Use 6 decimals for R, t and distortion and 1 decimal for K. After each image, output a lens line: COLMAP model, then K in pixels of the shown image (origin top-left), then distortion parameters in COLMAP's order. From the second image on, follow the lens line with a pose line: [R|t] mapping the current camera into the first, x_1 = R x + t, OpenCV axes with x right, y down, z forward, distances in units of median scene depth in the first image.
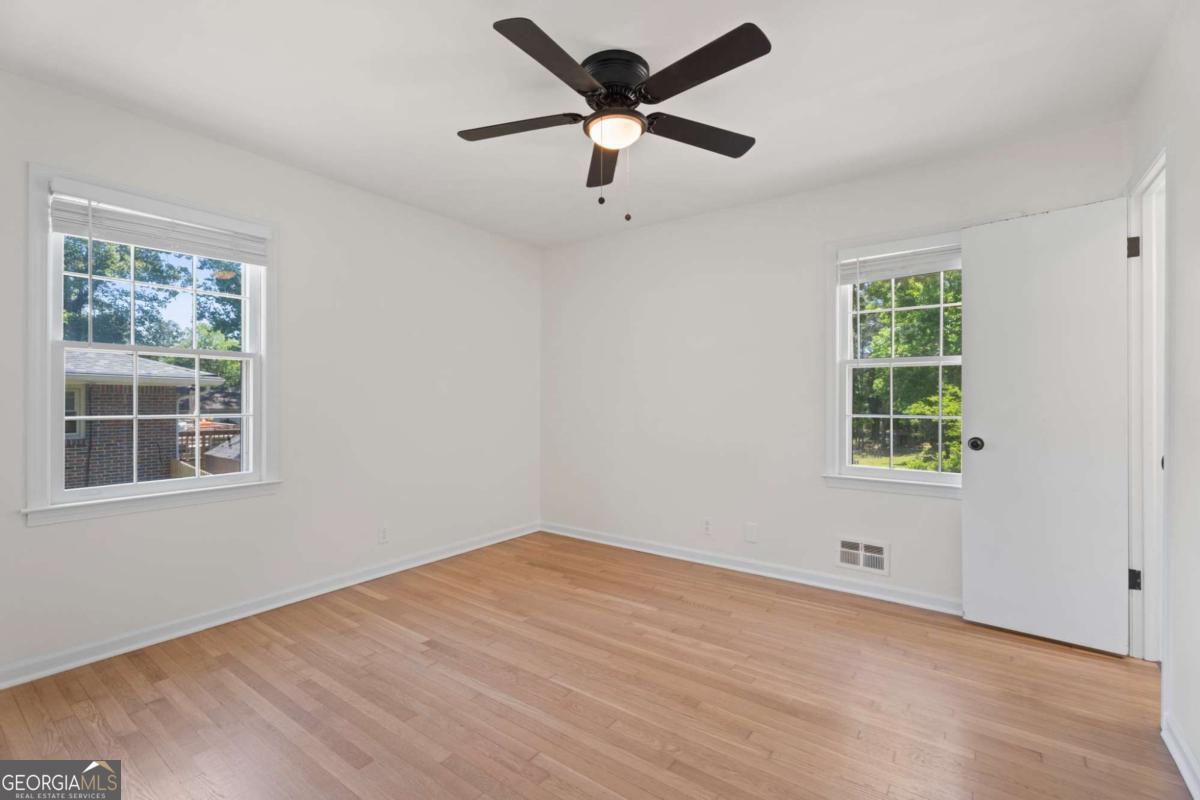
lens RADIAL K [[533.0, 0, 596.2], [0, 533.0, 399.7], [0, 0, 1]] dist [-0.000604, 0.000190]
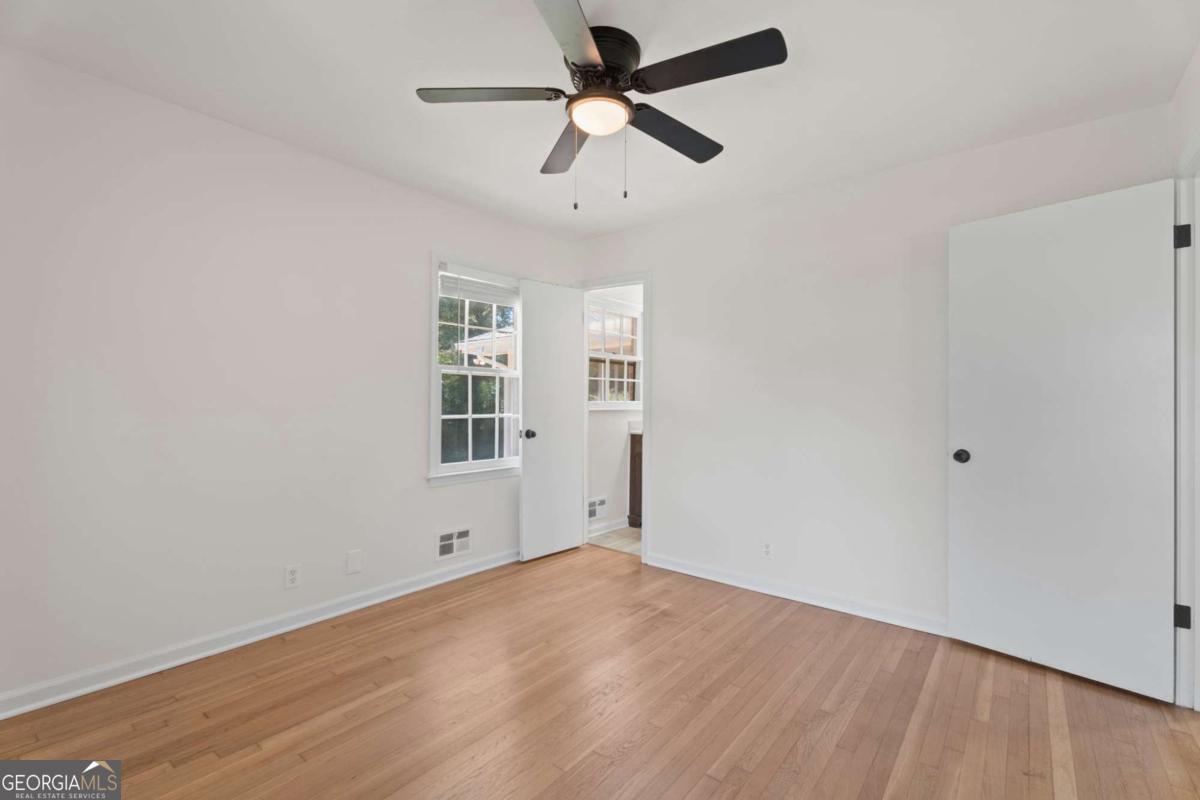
lens RADIAL K [[544.2, 0, 600.0], [0, 544.2, 400.0], [0, 0, 1]] dist [-0.002162, -0.000465]
pose [[0.020993, -0.000089, 0.999780, -0.647791], [-0.002080, 0.999998, 0.000133, -0.006036], [-0.999777, -0.002082, 0.020993, 0.698513]]
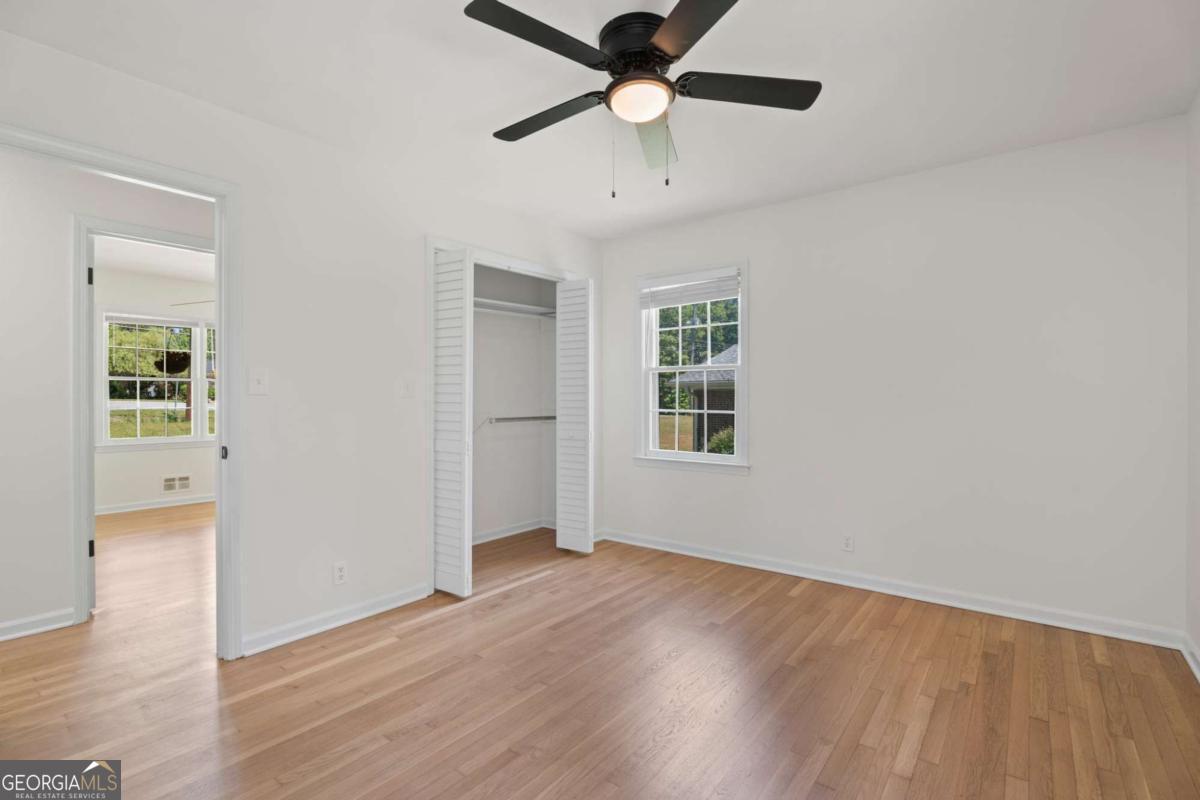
lens RADIAL K [[544.2, 0, 600.0], [0, 544.2, 400.0], [0, 0, 1]] dist [-0.002162, -0.000465]
pose [[-0.022300, 0.000394, -0.999751, 0.683993], [-0.003554, 0.999994, 0.000473, 0.000075], [0.999745, 0.003563, -0.022298, 0.681205]]
